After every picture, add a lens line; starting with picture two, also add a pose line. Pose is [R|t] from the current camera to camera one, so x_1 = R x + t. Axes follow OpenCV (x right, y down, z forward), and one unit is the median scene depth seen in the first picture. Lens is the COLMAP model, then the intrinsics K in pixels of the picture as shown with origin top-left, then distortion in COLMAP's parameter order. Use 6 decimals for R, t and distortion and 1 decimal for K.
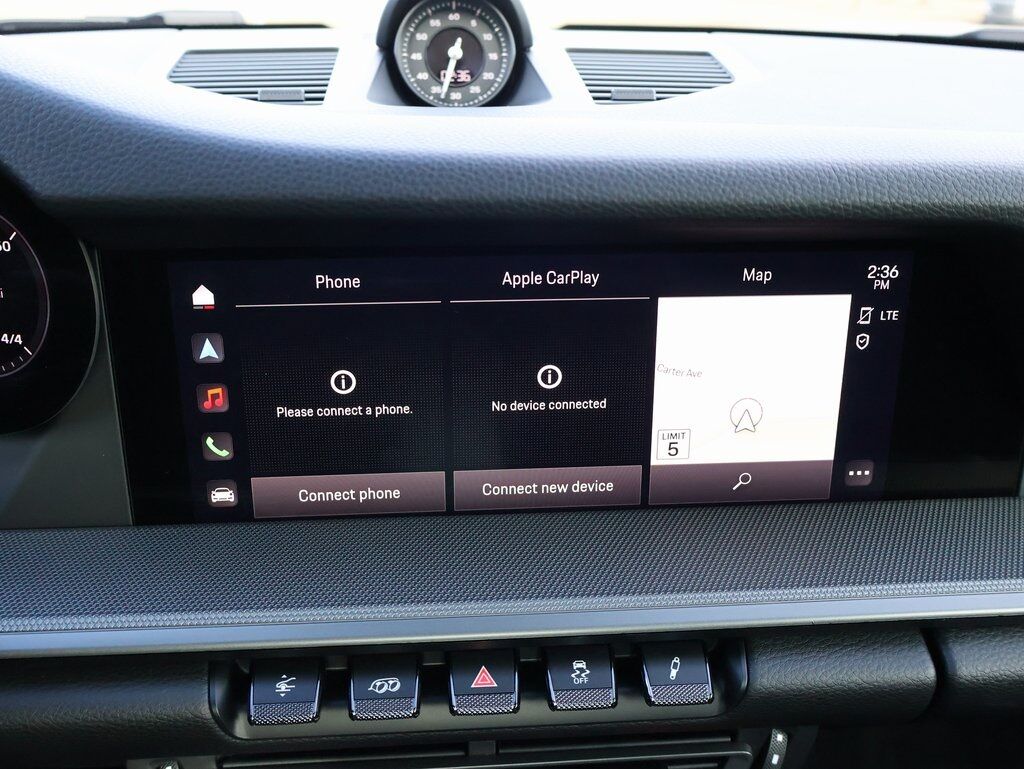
lens RADIAL K [[981.2, 0, 511.1], [0, 981.2, 376.9], [0, 0, 1]] dist [-0.008665, 0.000000]
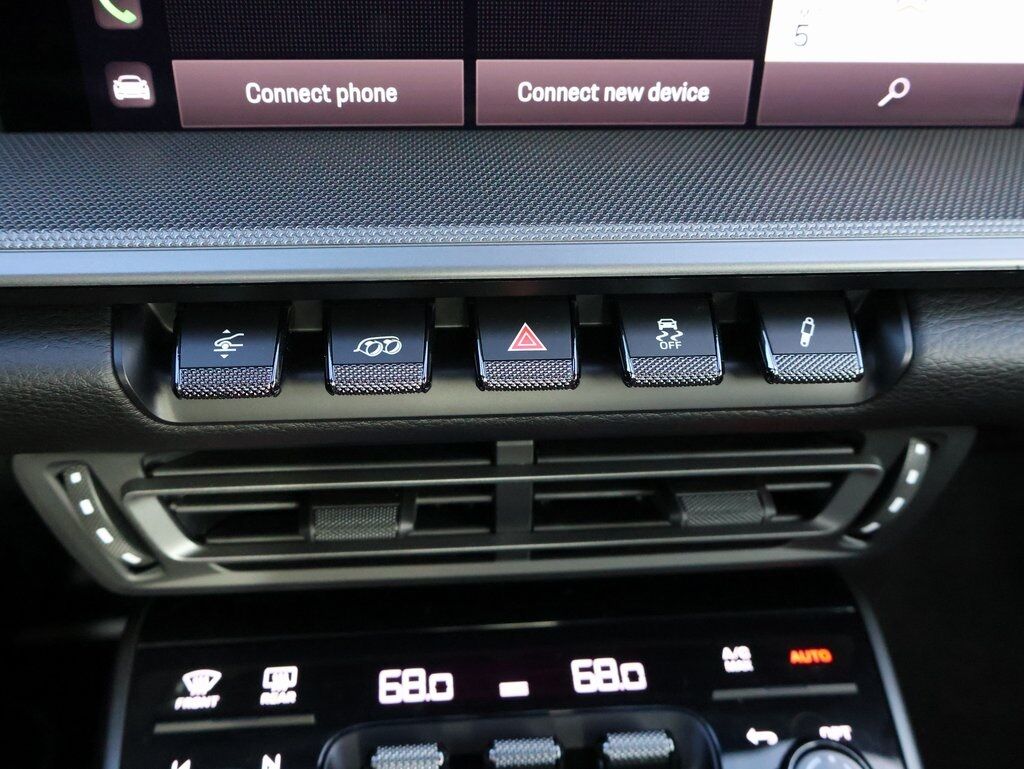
lens RADIAL K [[981.2, 0, 512.8], [0, 981.2, 393.0], [0, 0, 1]] dist [-0.008665, 0.000000]
pose [[0.999857, 0.010581, 0.013208, -0.042021], [-0.013122, 0.977563, 0.210235, 0.186220], [-0.010687, -0.210379, 0.977562, 0.310410]]
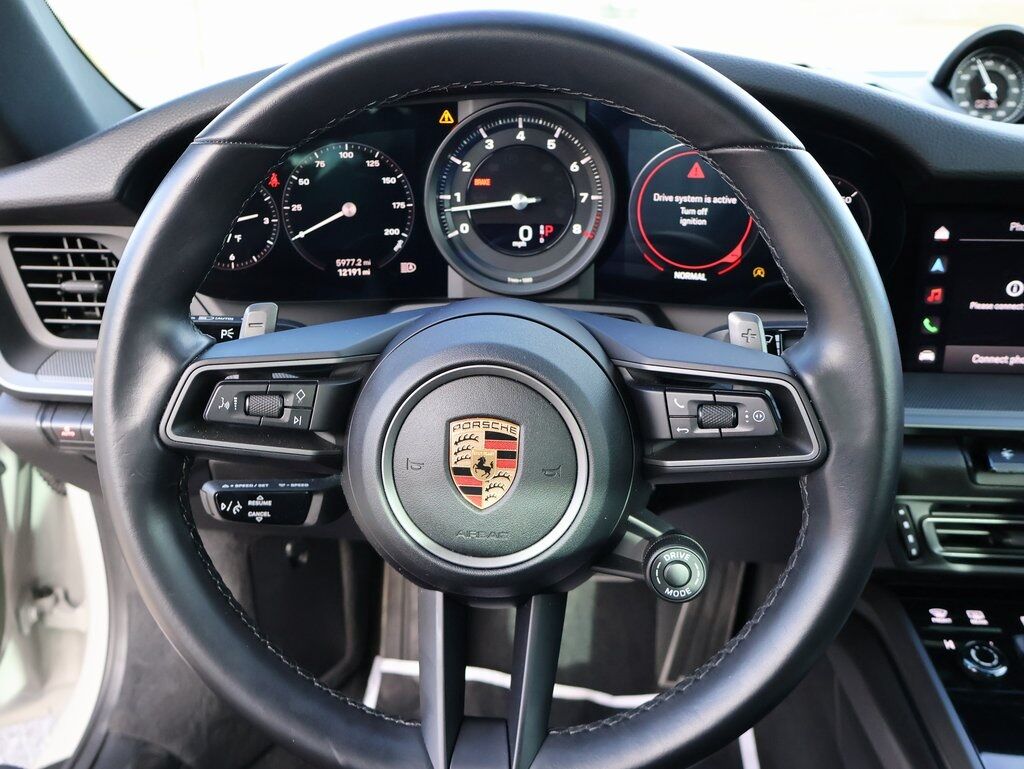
lens RADIAL K [[981.2, 0, 507.4], [0, 981.2, 383.9], [0, 0, 1]] dist [-0.008665, 0.000000]
pose [[0.987190, 0.043126, -0.153611, -0.765651], [-0.045413, 0.998903, -0.011412, 0.227584], [0.152951, 0.018242, 0.988065, -0.778408]]
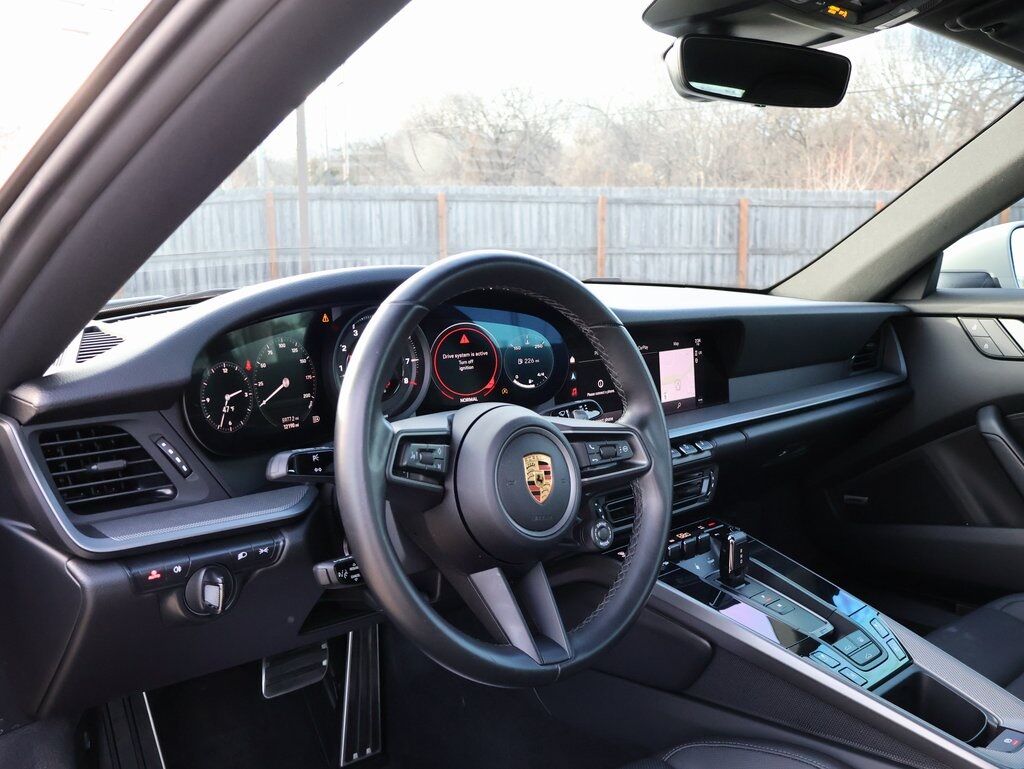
lens RADIAL K [[971.7, 0, 510.8], [0, 971.7, 384.6], [0, 0, 1]] dist [-0.012982, 0.000000]
pose [[0.778661, -0.098579, 0.619653, -2.455692], [0.245691, 0.956623, -0.156551, 0.450344], [-0.577342, 0.274143, 0.769105, -1.354836]]
